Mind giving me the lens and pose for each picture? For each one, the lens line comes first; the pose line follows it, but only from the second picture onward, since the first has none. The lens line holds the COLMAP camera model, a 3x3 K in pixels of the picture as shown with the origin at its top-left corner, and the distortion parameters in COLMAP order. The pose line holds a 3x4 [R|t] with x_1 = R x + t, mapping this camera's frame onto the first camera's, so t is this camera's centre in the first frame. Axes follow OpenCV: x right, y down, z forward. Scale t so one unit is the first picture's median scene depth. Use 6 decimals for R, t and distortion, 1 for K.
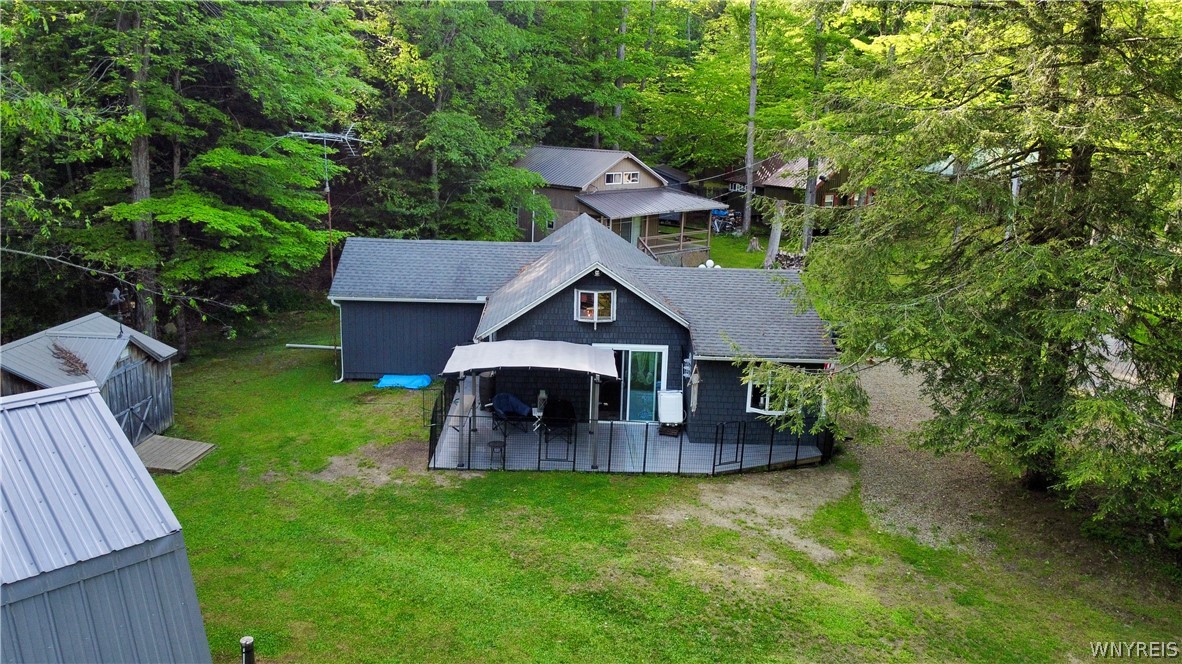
lens RADIAL K [[896.3, 0, 591.7], [0, 896.3, 335.1], [0, 0, 1]] dist [-0.017744, 0.003195]
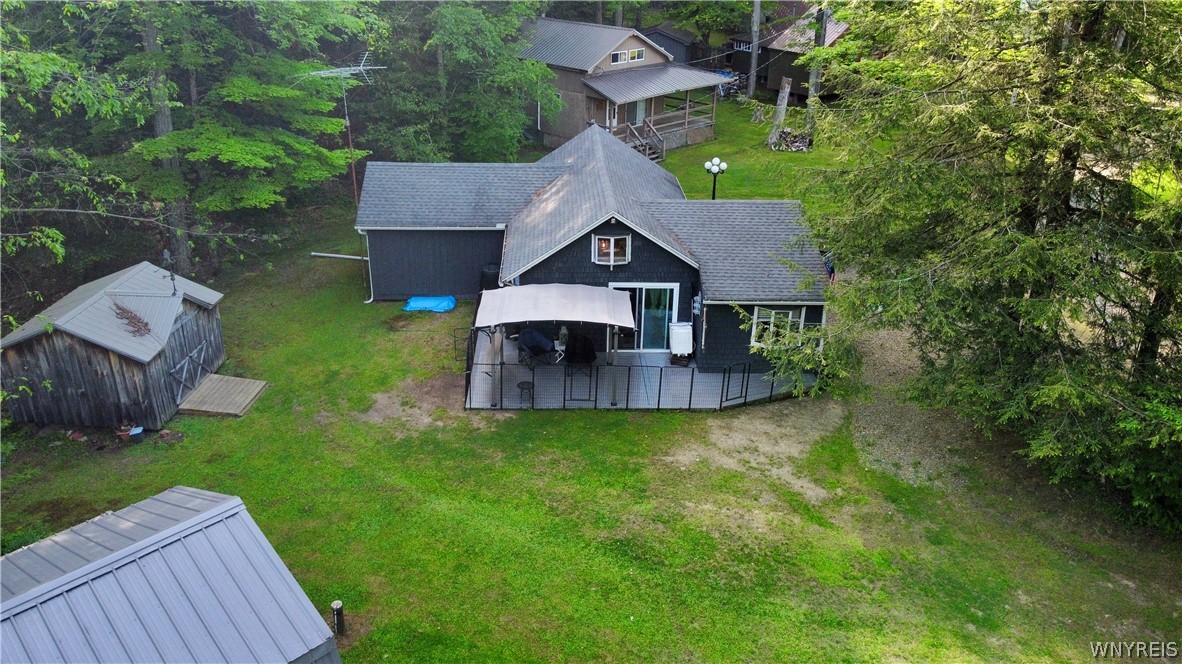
lens RADIAL K [[896.3, 0, 591.6], [0, 896.3, 326.8], [0, 0, 1]] dist [-0.017744, 0.003195]
pose [[0.999894, -0.014522, 0.000716, -0.023986], [0.014098, 0.980441, 0.196310, -0.165648], [-0.003553, -0.196279, 0.980542, -0.072127]]
